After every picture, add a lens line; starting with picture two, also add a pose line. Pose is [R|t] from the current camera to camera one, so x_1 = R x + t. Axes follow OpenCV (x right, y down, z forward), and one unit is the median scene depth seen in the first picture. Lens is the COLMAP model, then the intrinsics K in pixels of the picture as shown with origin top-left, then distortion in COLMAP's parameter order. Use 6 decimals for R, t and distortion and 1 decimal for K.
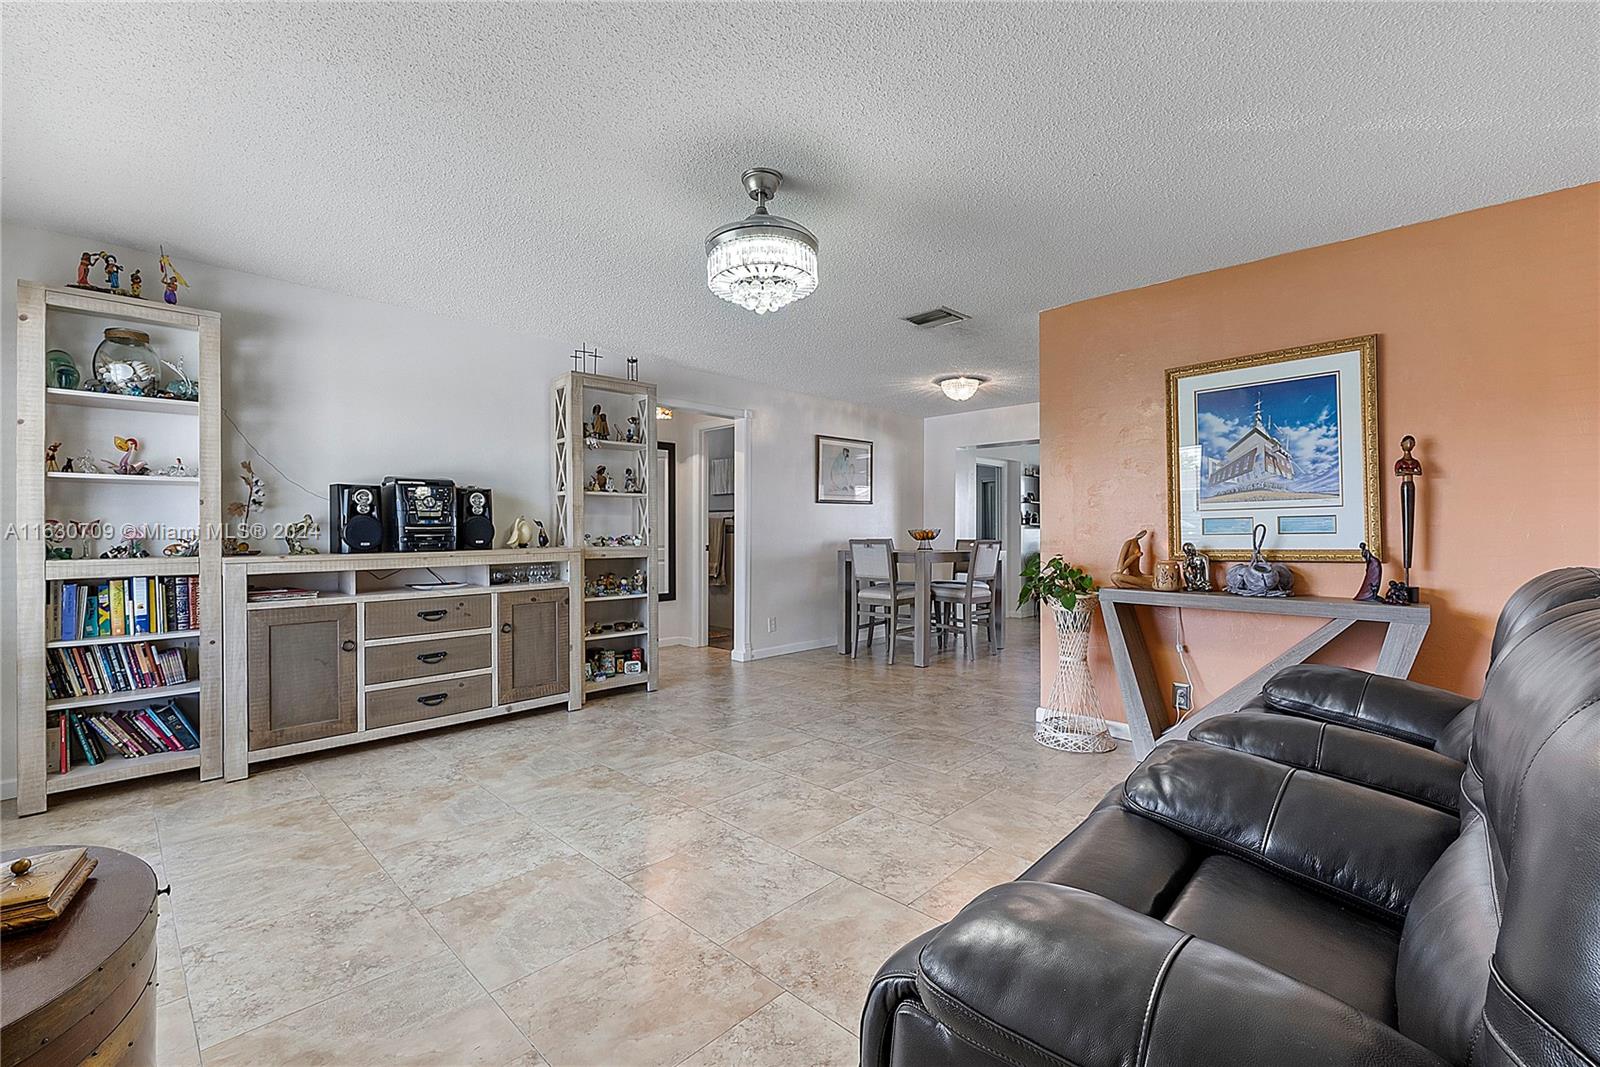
lens RADIAL K [[673.8, 0, 795.8], [0, 673.8, 536.1], [0, 0, 1]] dist [-0.009016, 0.000128]
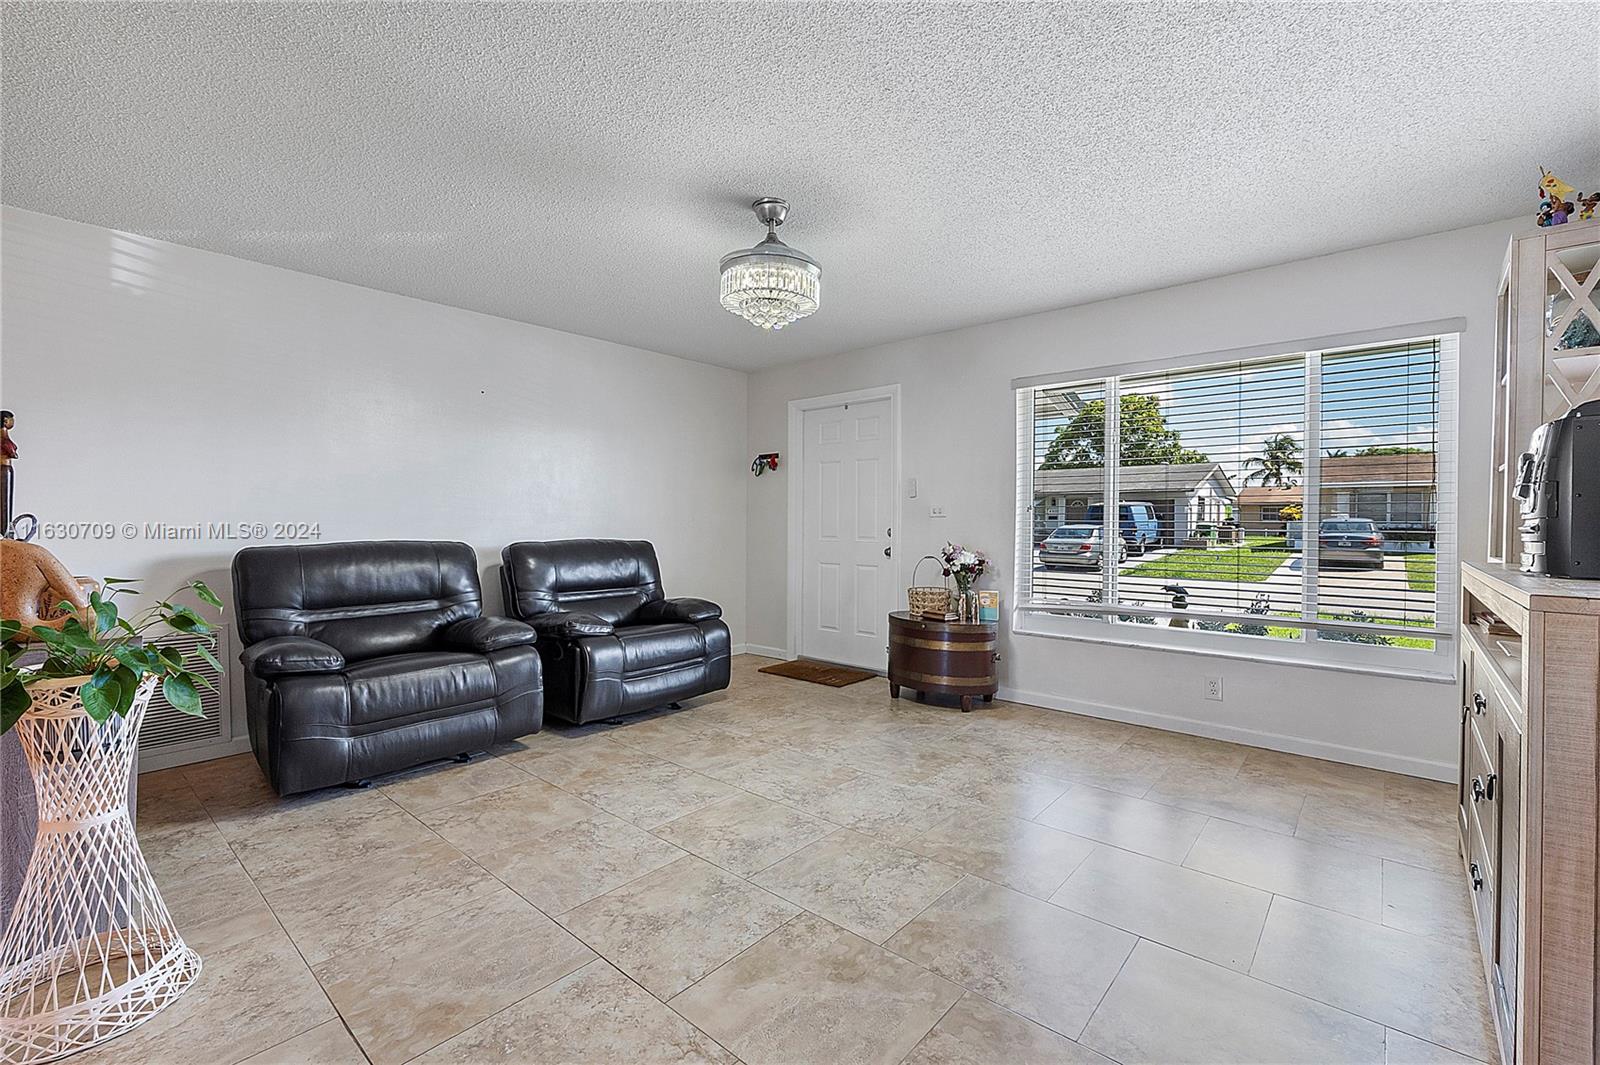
lens RADIAL K [[686.1, 0, 800.9], [0, 686.1, 512.4], [0, 0, 1]] dist [-0.003864, -0.000120]
pose [[-0.998114, -0.004897, -0.061195, -0.020981], [-0.004440, 0.999961, -0.007593, -0.013436], [0.061230, -0.007307, -0.998097, 1.367141]]
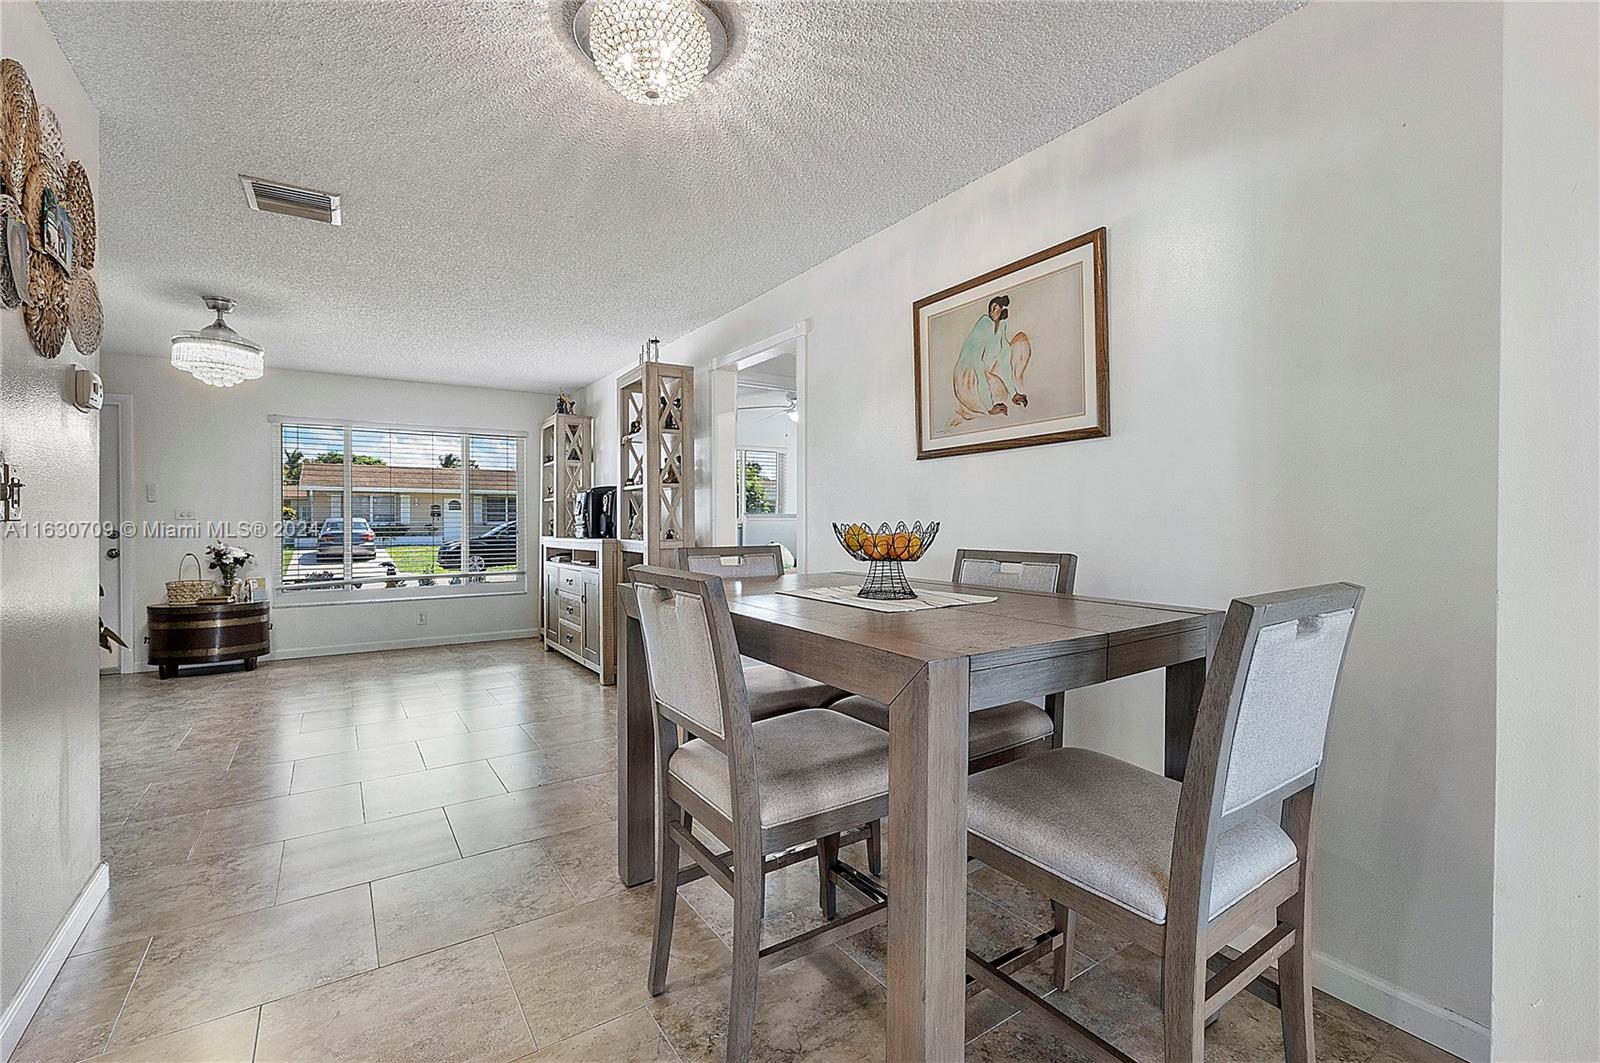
lens RADIAL K [[690.9, 0, 794.4], [0, 690.9, 525.2], [0, 0, 1]] dist [-0.011420, 0.000107]
pose [[-0.198043, 0.005878, -0.980176, 0.805710], [-0.002048, 0.999977, 0.006411, -0.017281], [0.980191, 0.003277, -0.198026, 1.690520]]
